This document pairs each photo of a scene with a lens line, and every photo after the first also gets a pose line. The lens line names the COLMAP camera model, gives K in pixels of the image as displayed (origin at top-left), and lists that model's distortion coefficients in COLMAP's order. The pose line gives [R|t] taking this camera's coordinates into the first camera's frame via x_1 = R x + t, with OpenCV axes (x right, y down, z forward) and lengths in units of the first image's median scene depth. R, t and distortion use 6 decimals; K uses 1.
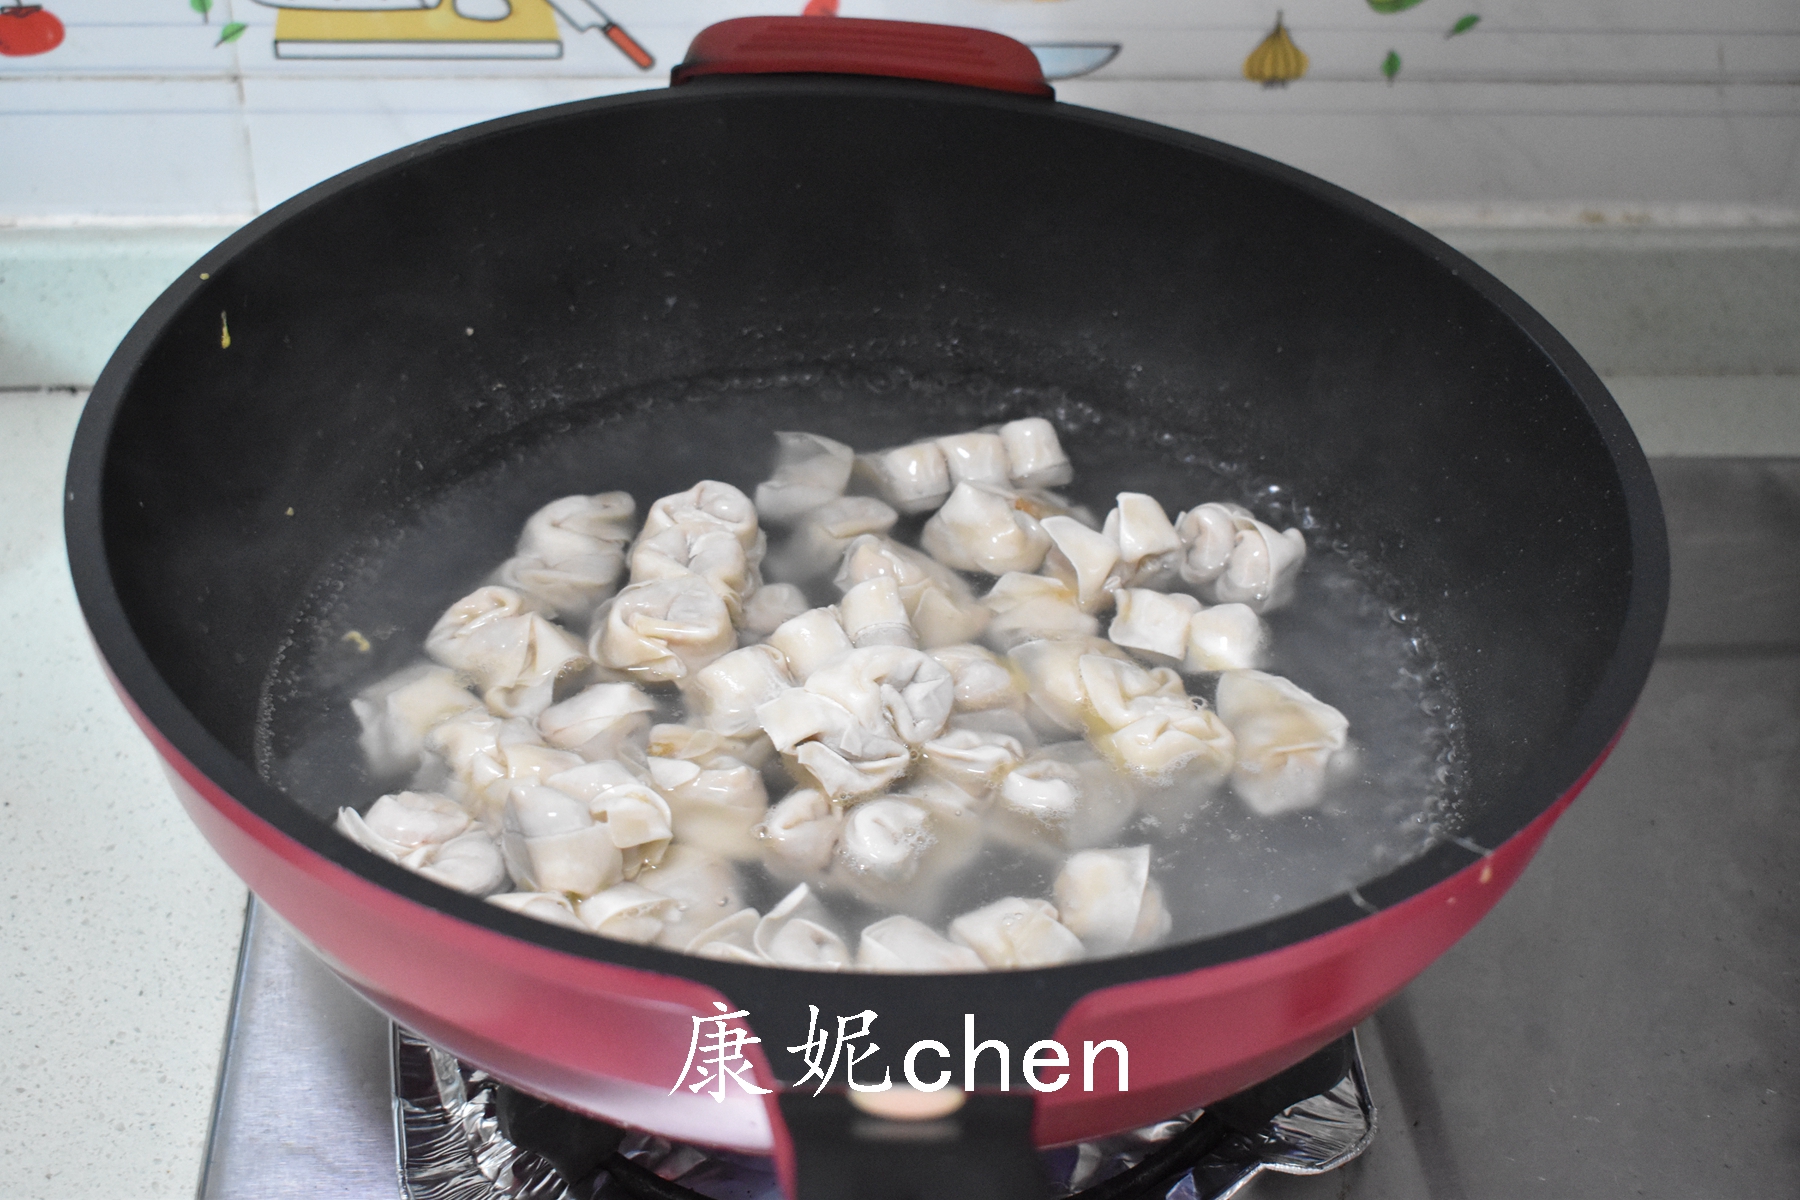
lens RADIAL K [[2472.3, 0, 909.8], [0, 2472.3, 614.6], [0, 0, 1]] dist [-0.031370, 0.000000]
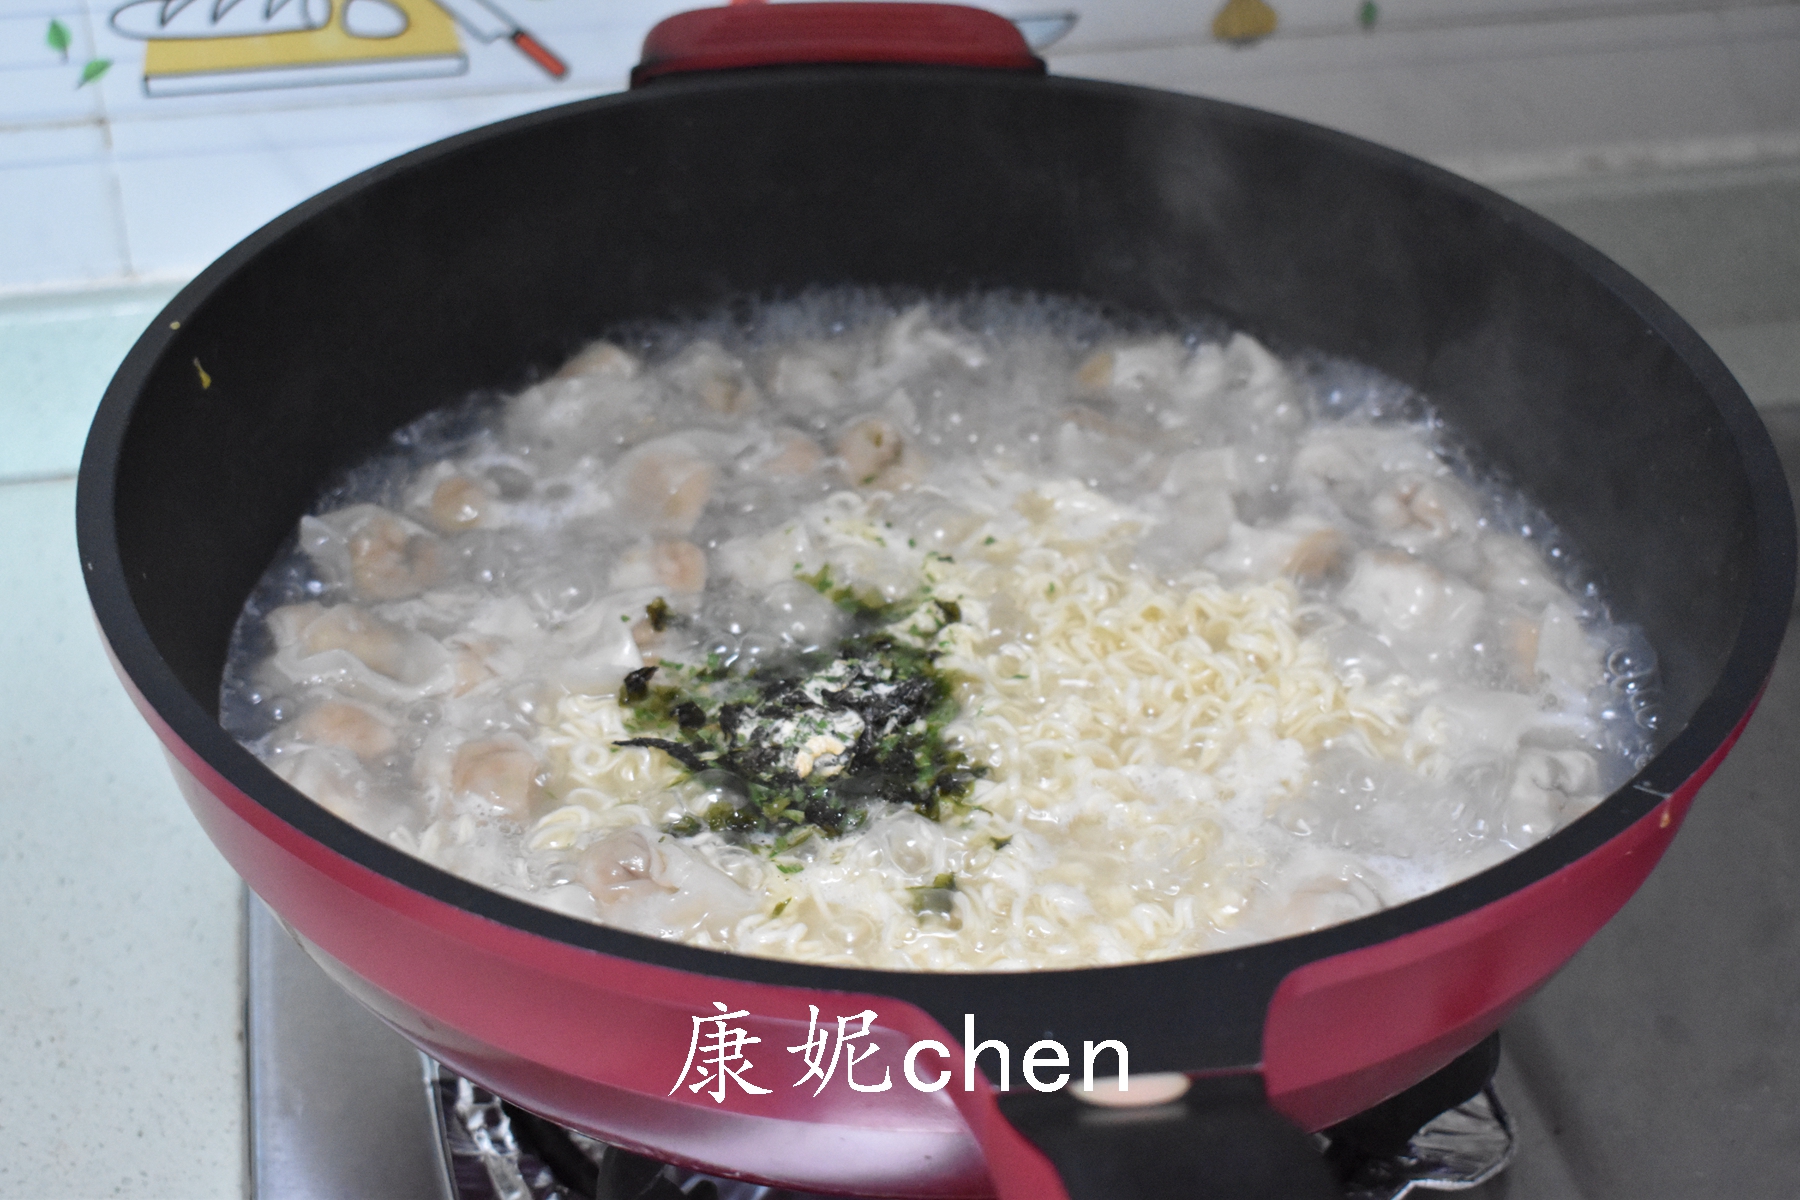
lens RADIAL K [[2922.8, 0, 894.6], [0, 2922.8, 617.1], [0, 0, 1]] dist [0.005712, 0.000000]
pose [[0.993563, -0.088064, 0.071259, -0.092037], [0.090666, 0.995296, -0.034135, 0.026074], [-0.067917, 0.040376, 0.996874, -0.076528]]
